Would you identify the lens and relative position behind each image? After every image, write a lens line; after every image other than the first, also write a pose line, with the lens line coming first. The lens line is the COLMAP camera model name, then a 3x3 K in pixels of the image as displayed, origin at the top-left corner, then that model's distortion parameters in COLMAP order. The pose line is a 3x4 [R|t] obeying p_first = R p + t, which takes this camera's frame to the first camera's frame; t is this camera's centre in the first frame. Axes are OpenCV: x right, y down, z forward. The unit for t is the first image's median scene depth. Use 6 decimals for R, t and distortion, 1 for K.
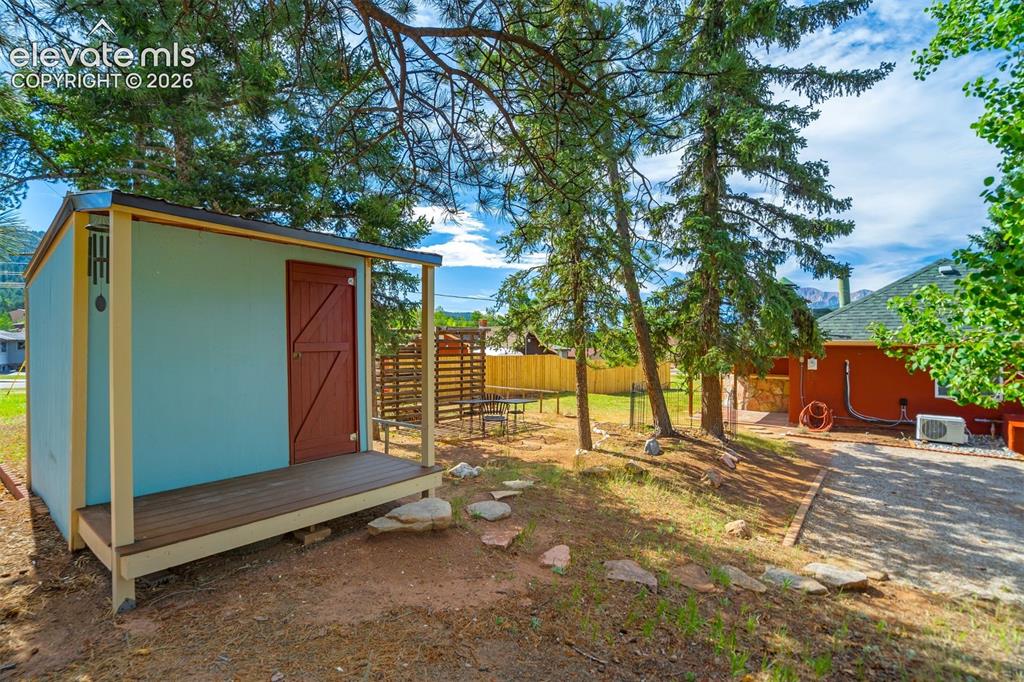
lens RADIAL K [[479.1, 0, 514.9], [0, 479.1, 348.0], [0, 0, 1]] dist [-0.039002, 0.018060]
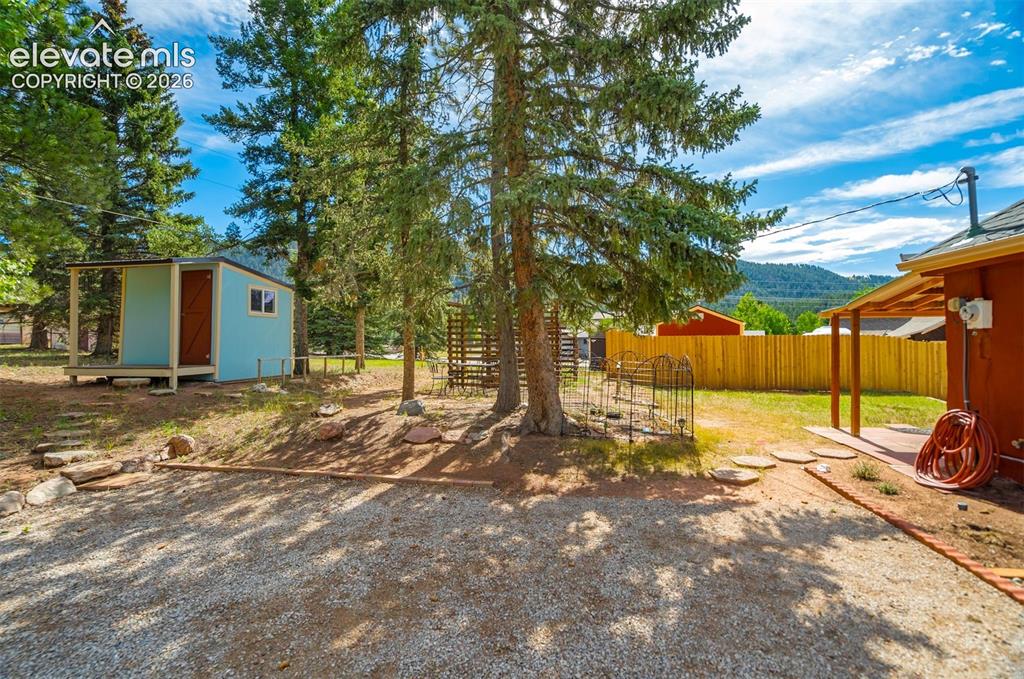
lens RADIAL K [[479.1, 0, 514.9], [0, 479.1, 346.5], [0, 0, 1]] dist [-0.039002, 0.018060]
pose [[0.450462, -0.004372, -0.892785, 1.606676], [-0.004927, 0.999961, -0.007383, 0.126970], [0.892782, 0.007725, 0.450423, 1.024478]]
